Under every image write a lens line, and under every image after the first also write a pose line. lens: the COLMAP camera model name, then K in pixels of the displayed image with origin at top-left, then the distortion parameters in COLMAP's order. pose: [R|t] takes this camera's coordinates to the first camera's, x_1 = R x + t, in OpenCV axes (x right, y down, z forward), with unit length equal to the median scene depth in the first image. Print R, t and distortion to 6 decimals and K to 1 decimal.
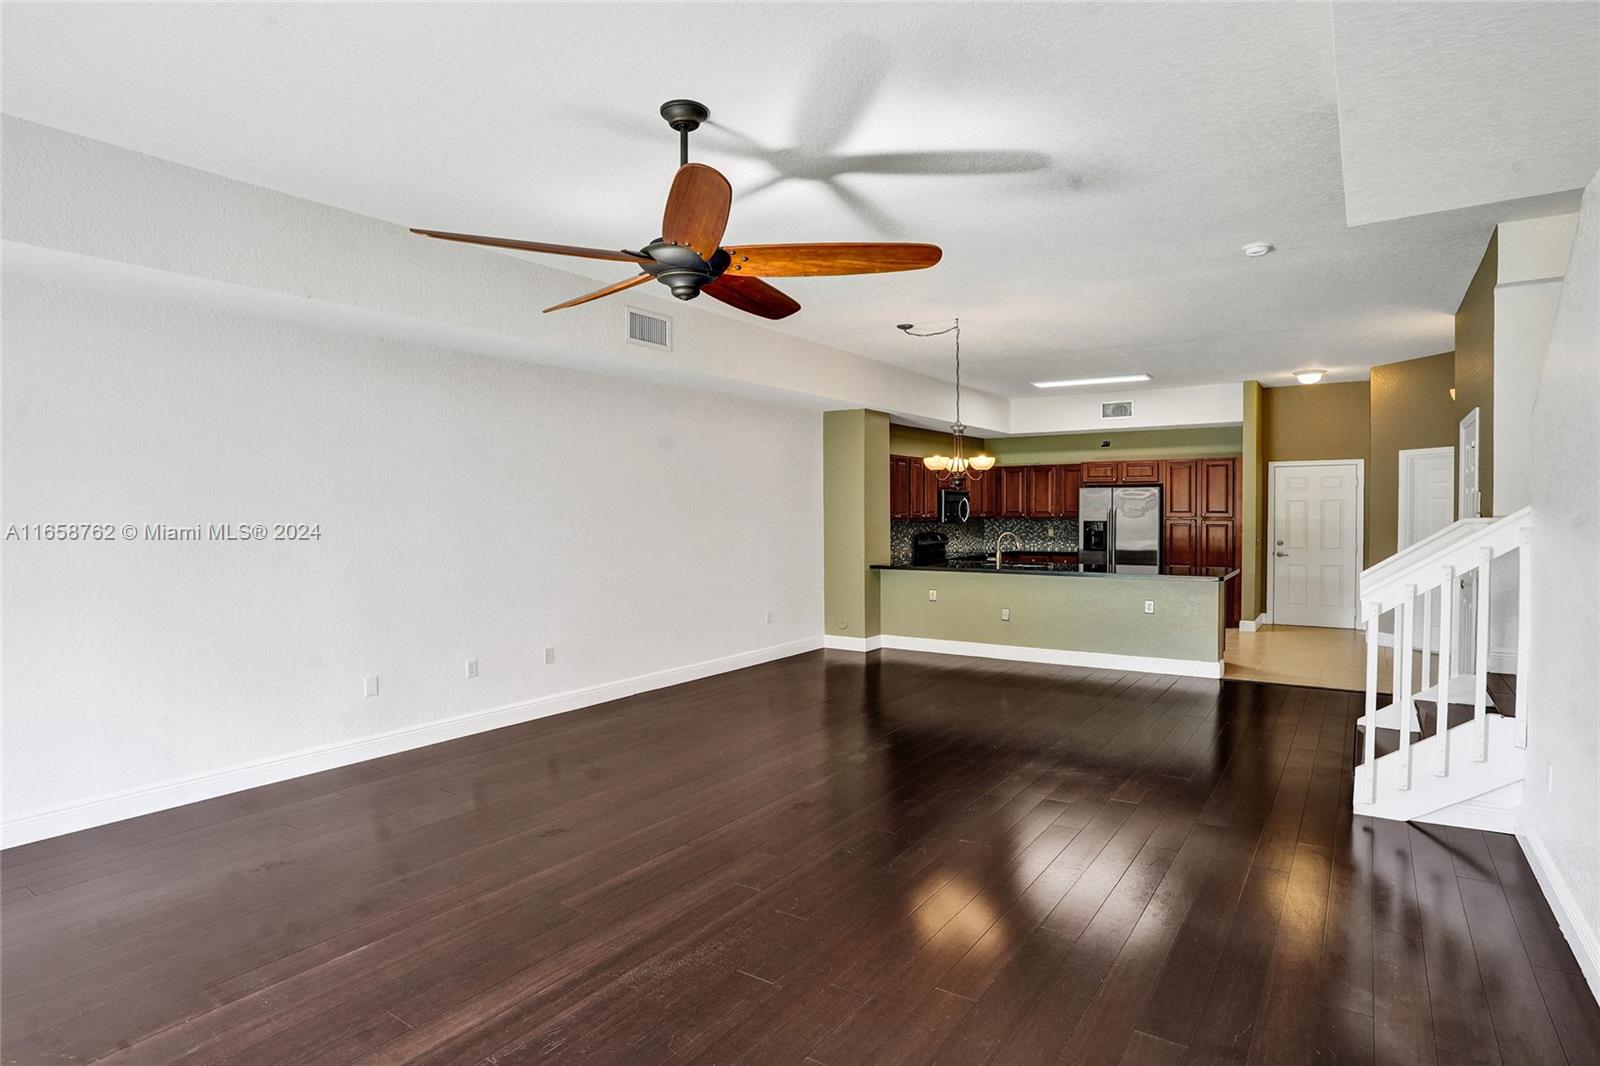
lens RADIAL K [[856.2, 0, 800.0], [0, 856.2, 533.0], [0, 0, 1]] dist [-0.057365, 0.038337]
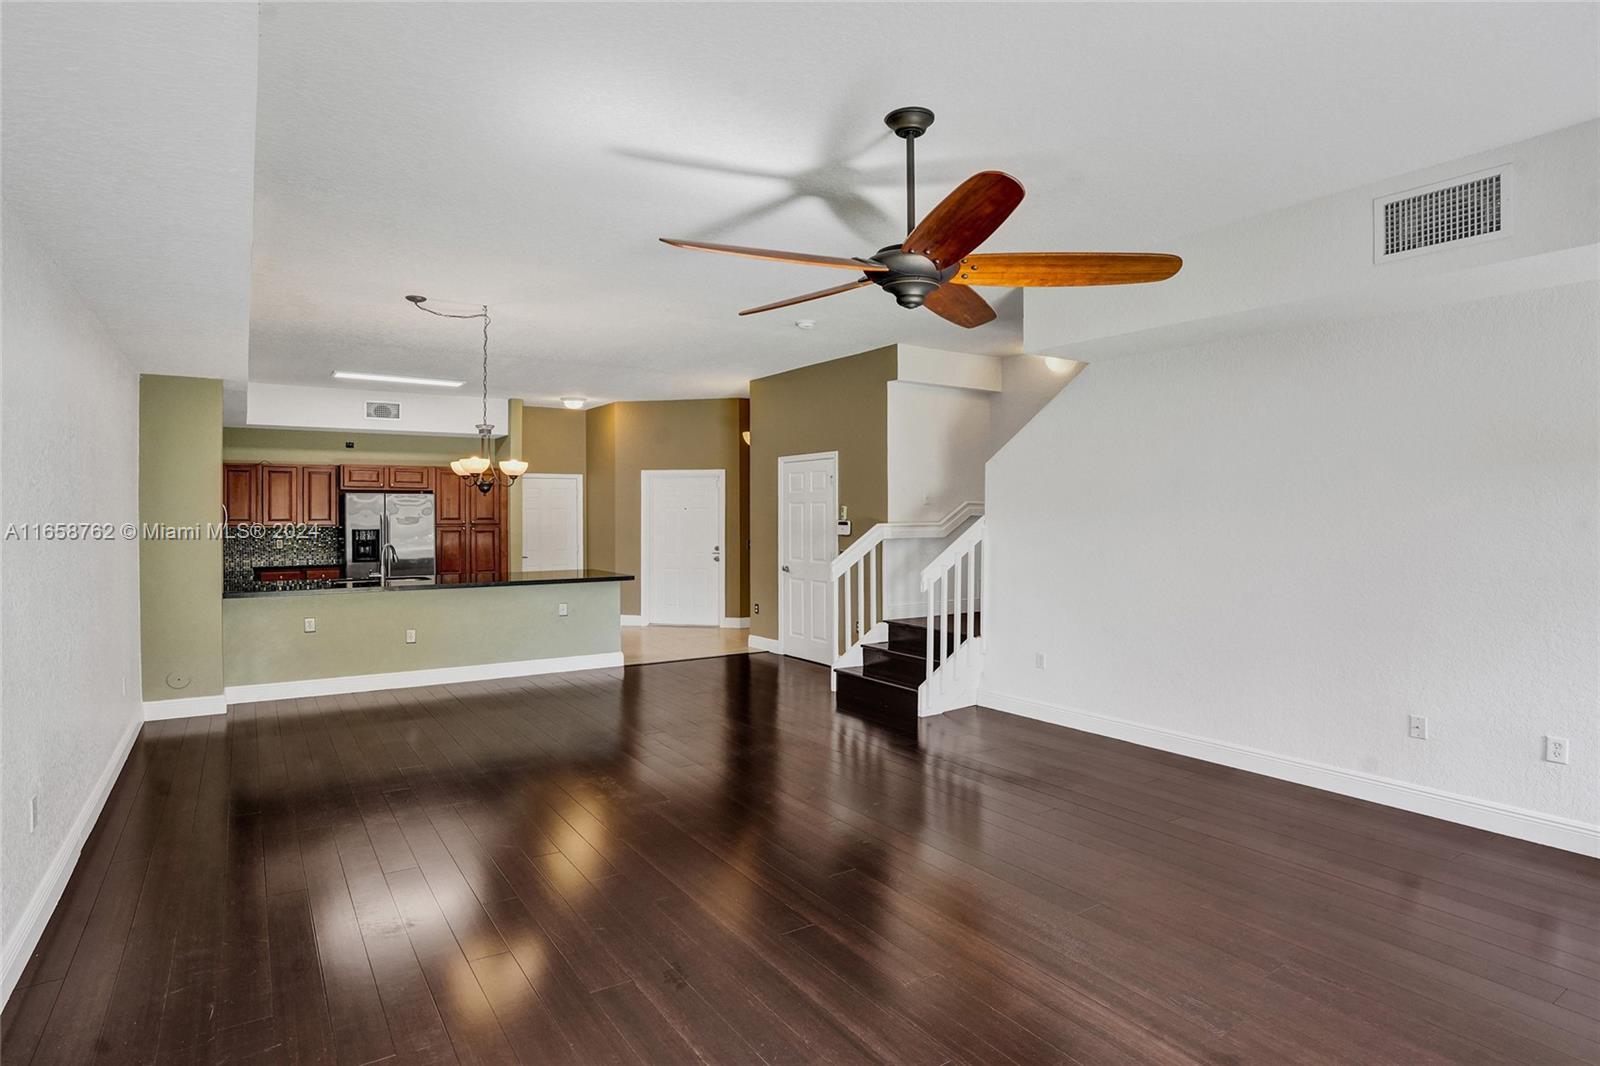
lens RADIAL K [[856.2, 0, 800.0], [0, 856.2, 533.0], [0, 0, 1]] dist [-0.057365, 0.038337]
pose [[0.389613, -0.019249, 0.920777, -0.324442], [0.025325, 0.999627, 0.010181, -0.007966], [-0.920630, 0.019352, 0.389956, 0.223422]]
